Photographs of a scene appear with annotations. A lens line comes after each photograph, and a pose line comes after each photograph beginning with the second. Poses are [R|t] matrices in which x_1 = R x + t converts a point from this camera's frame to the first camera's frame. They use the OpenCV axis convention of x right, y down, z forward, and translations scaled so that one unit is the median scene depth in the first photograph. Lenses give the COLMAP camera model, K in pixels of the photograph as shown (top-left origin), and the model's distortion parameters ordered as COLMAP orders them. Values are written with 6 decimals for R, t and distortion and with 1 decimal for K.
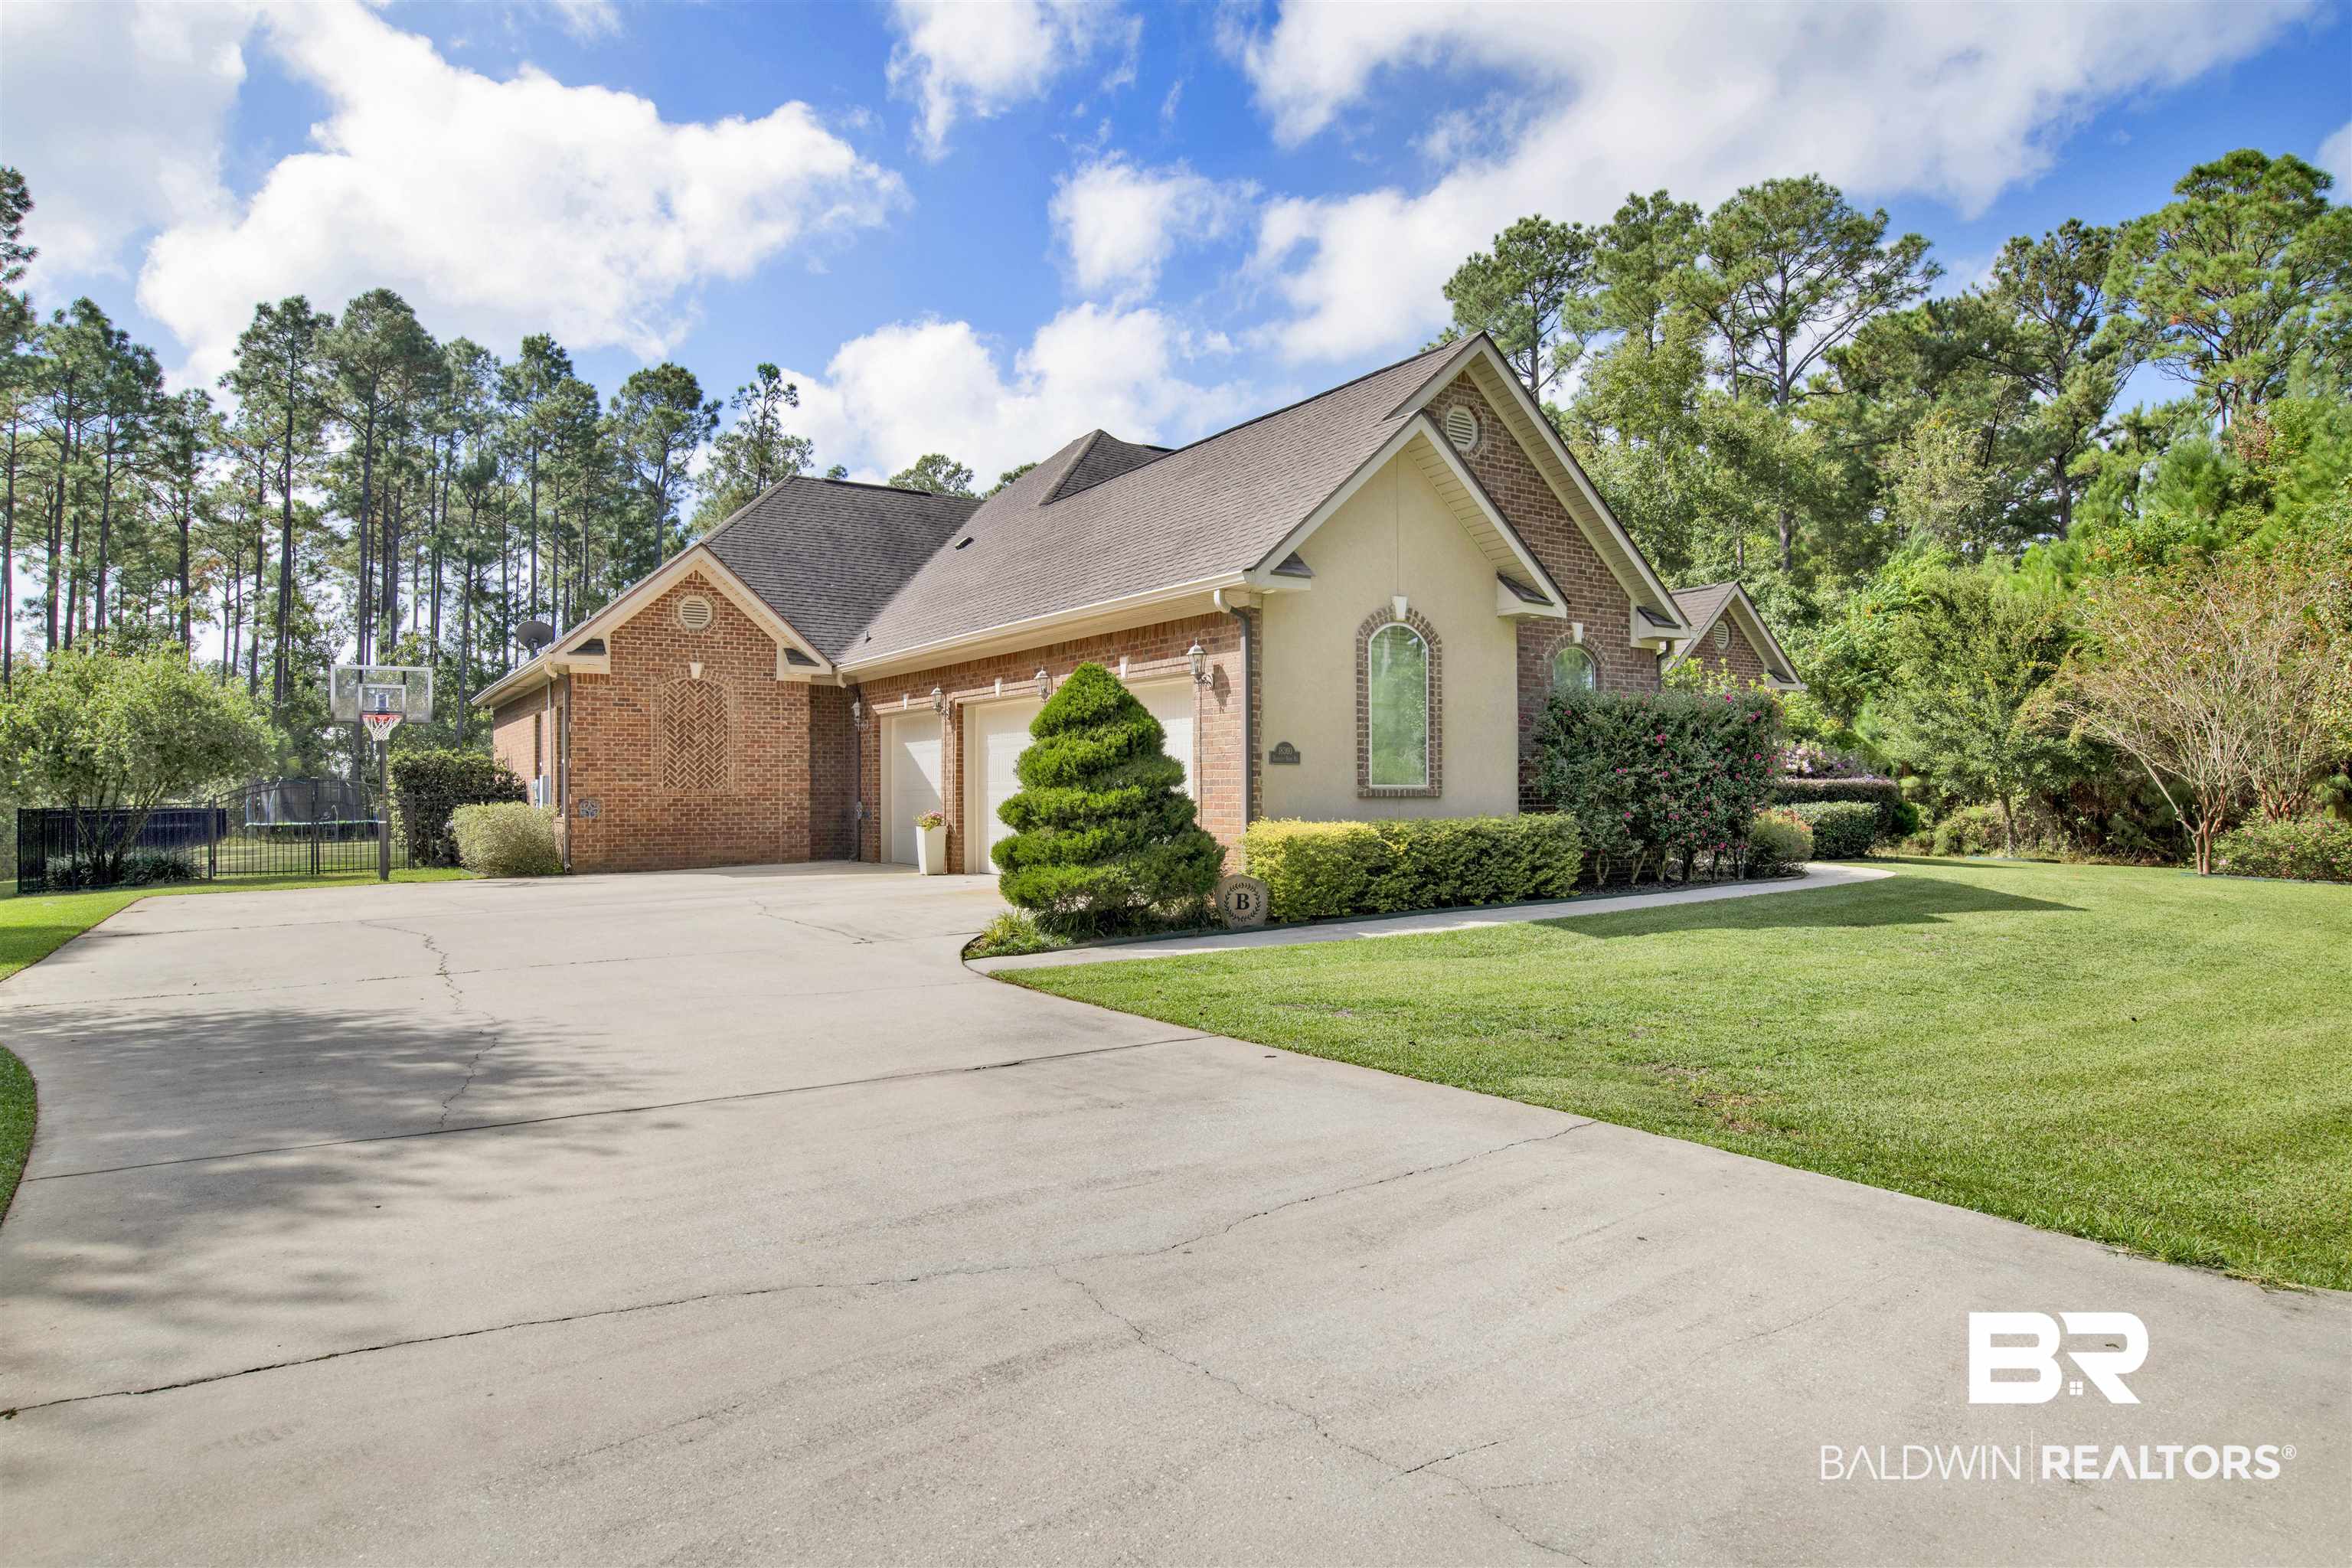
lens RADIAL K [[1319.0, 0, 1176.0], [0, 1319.0, 784.0], [0, 0, 1]] dist [-0.042204, 0.000581]
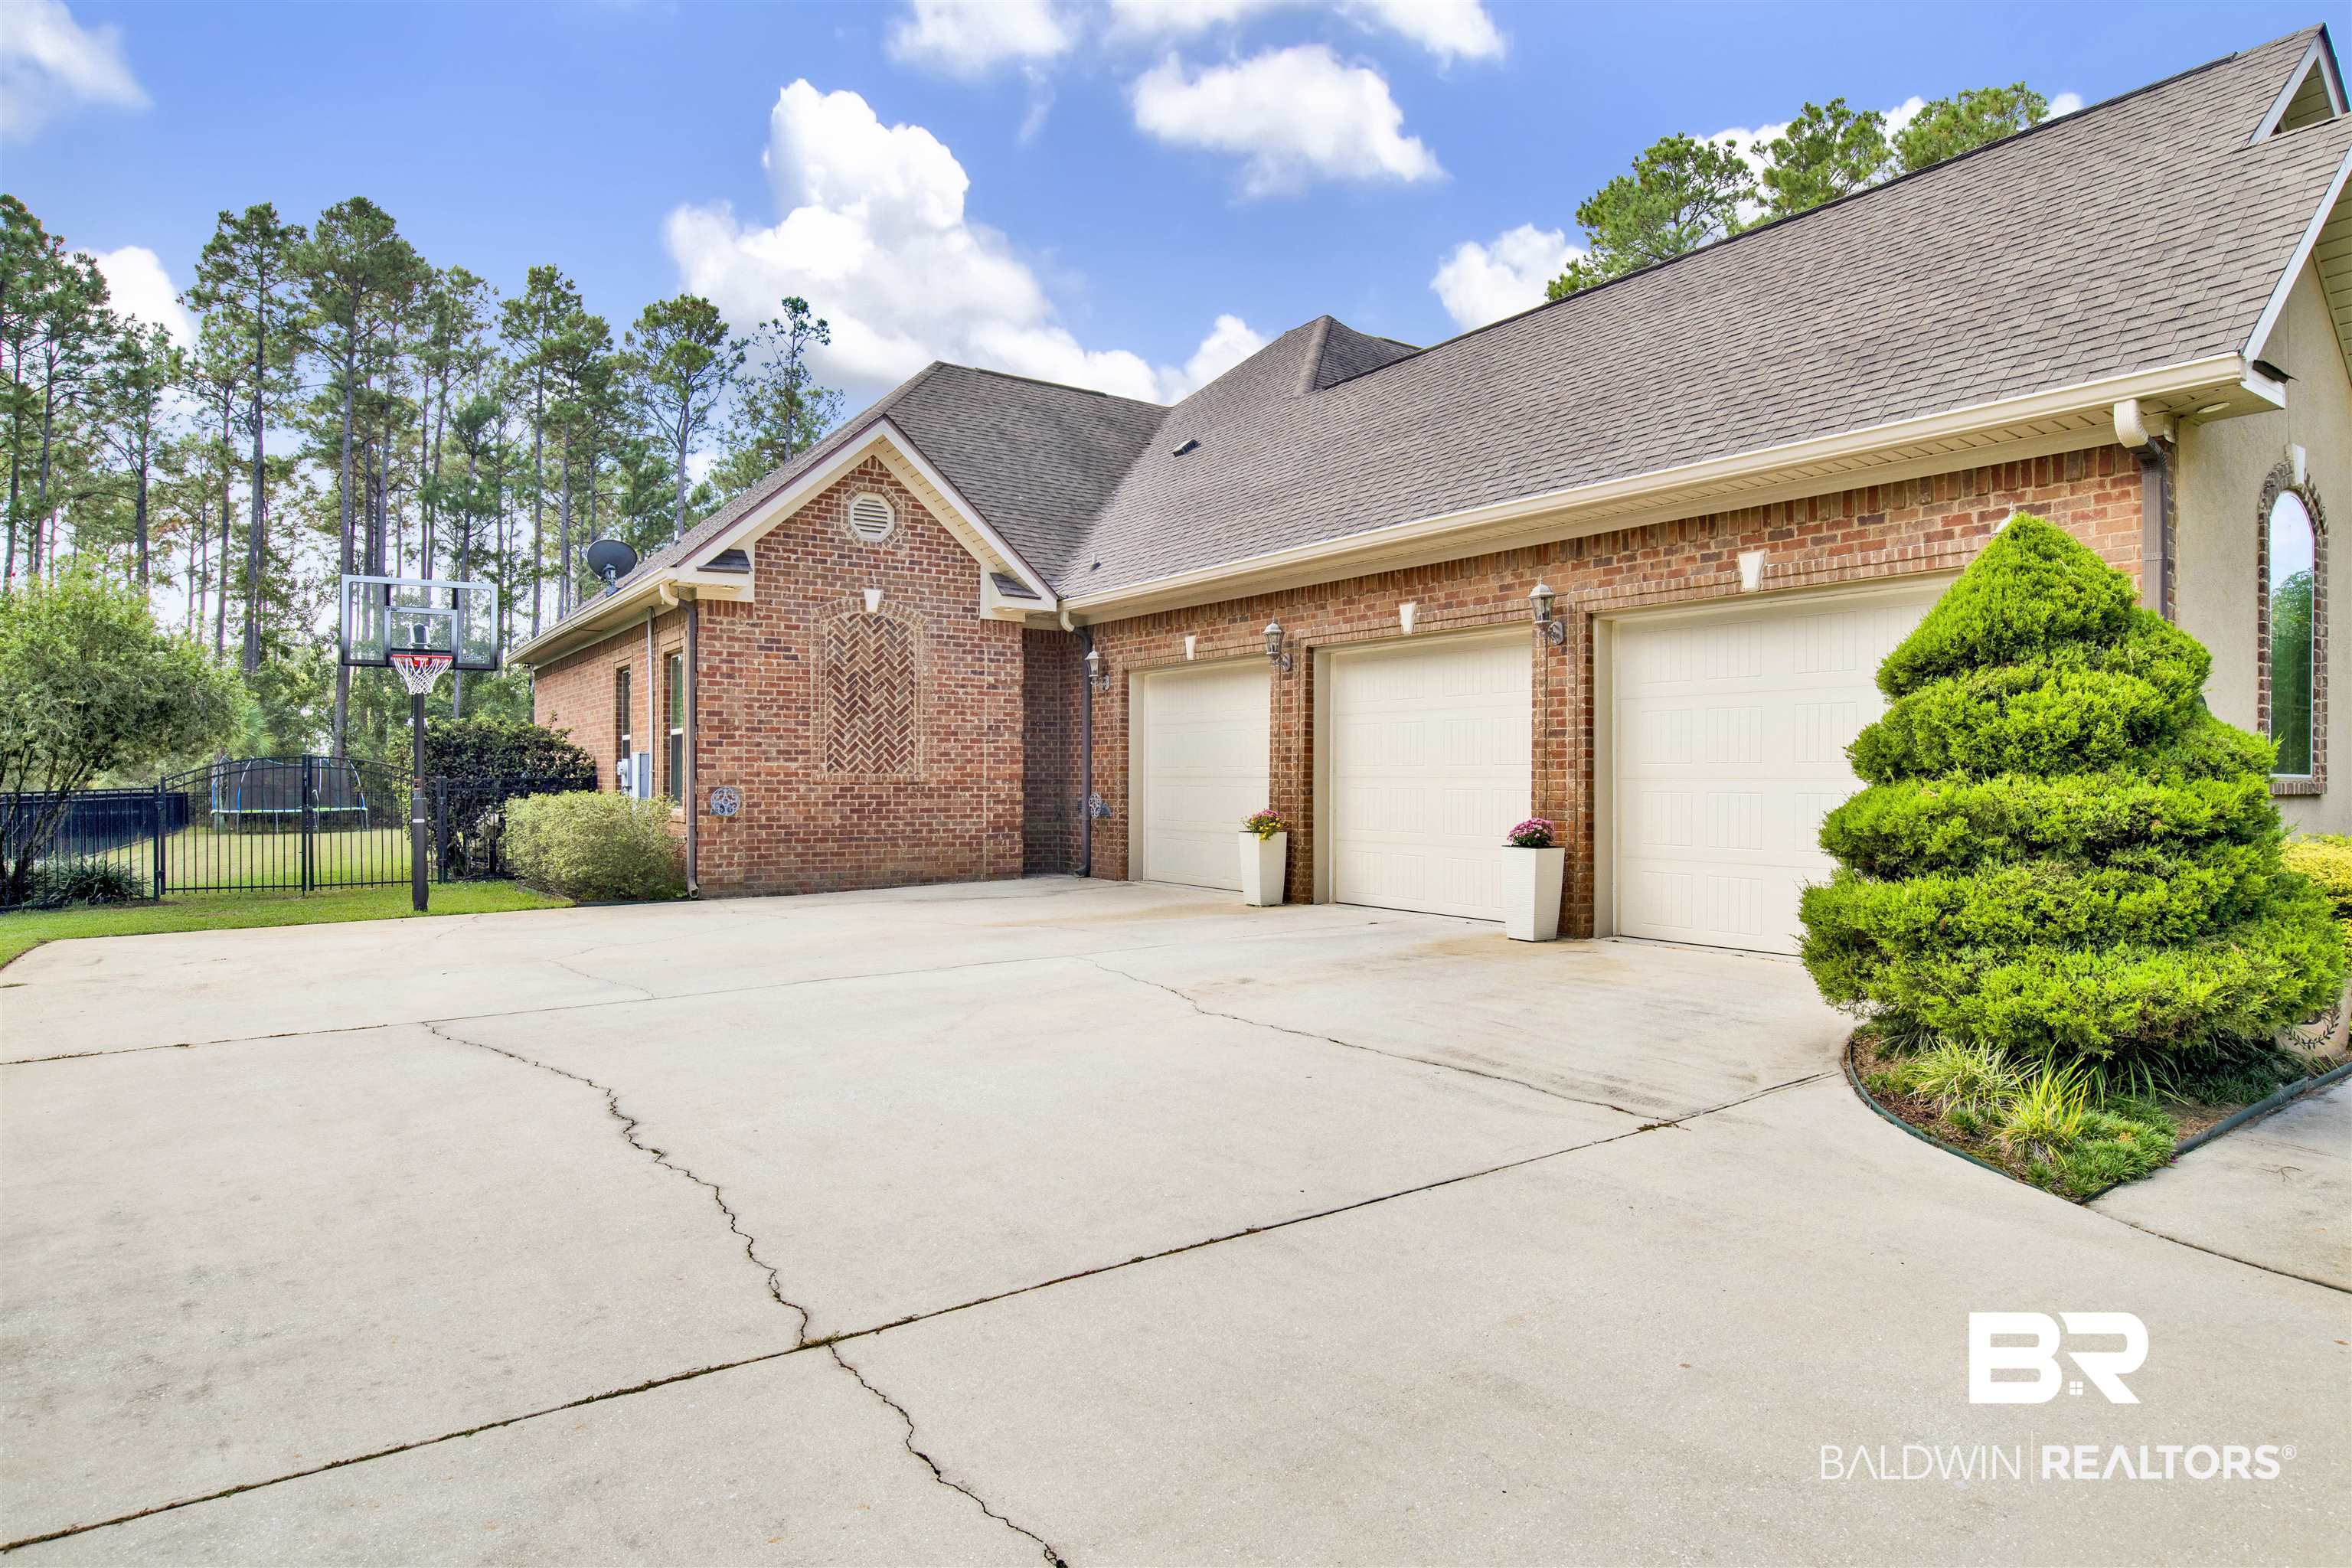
lens RADIAL K [[1304.9, 0, 1165.7], [0, 1304.9, 817.3], [0, 0, 1]] dist [-0.034232, 0.000233]
pose [[0.999887, 0.007255, 0.013195, -0.165582], [-0.007716, 0.999351, 0.035195, 0.001113], [-0.012931, -0.035293, 0.999293, 0.235670]]
